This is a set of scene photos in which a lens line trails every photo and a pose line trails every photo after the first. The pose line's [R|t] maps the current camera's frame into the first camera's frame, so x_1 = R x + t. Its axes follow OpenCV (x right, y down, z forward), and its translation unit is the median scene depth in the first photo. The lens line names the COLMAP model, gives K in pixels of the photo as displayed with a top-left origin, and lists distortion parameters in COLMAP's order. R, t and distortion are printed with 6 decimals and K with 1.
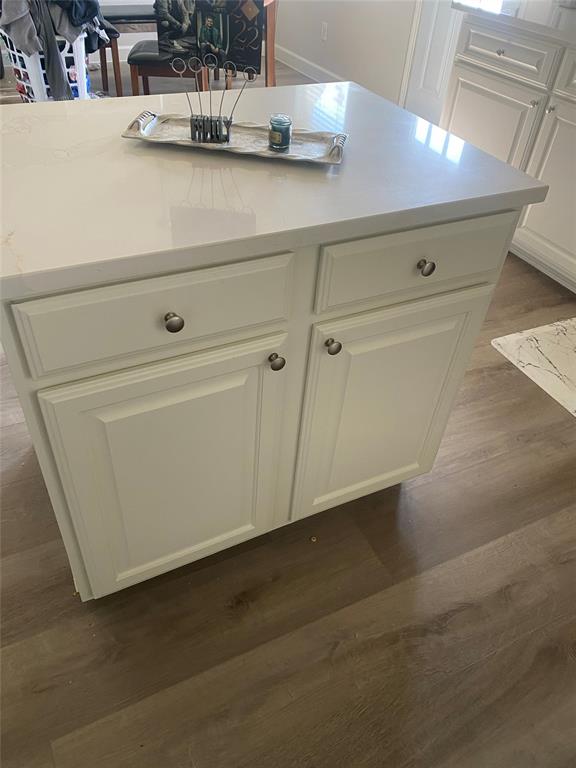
lens RADIAL K [[588.0, 0, 287.2], [0, 588.0, 371.9], [0, 0, 1]] dist [0.010037, -0.000446]
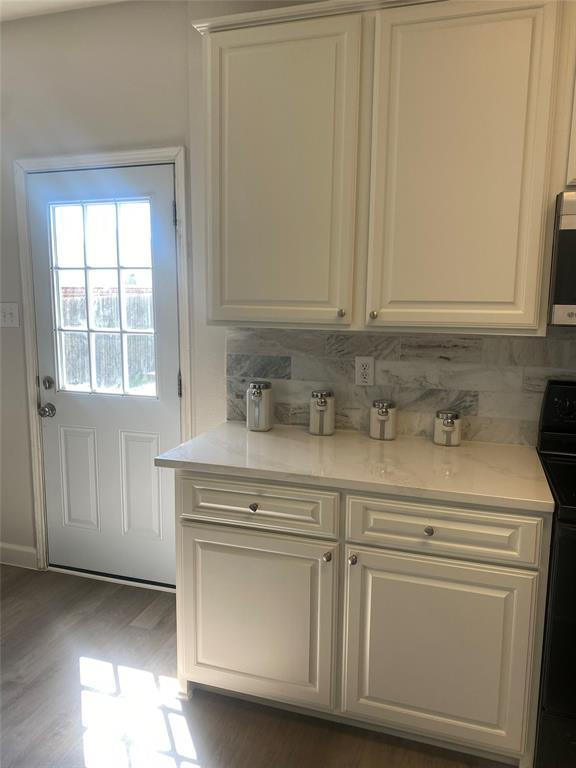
lens RADIAL K [[583.9, 0, 288.0], [0, 583.9, 384.0], [0, 0, 1]] dist [0.011157, -0.008810]
pose [[0.706755, -0.166044, 0.687697, -0.164062], [0.480827, 0.825783, -0.294767, -0.575825], [-0.518944, 0.538991, 0.663465, 0.494027]]
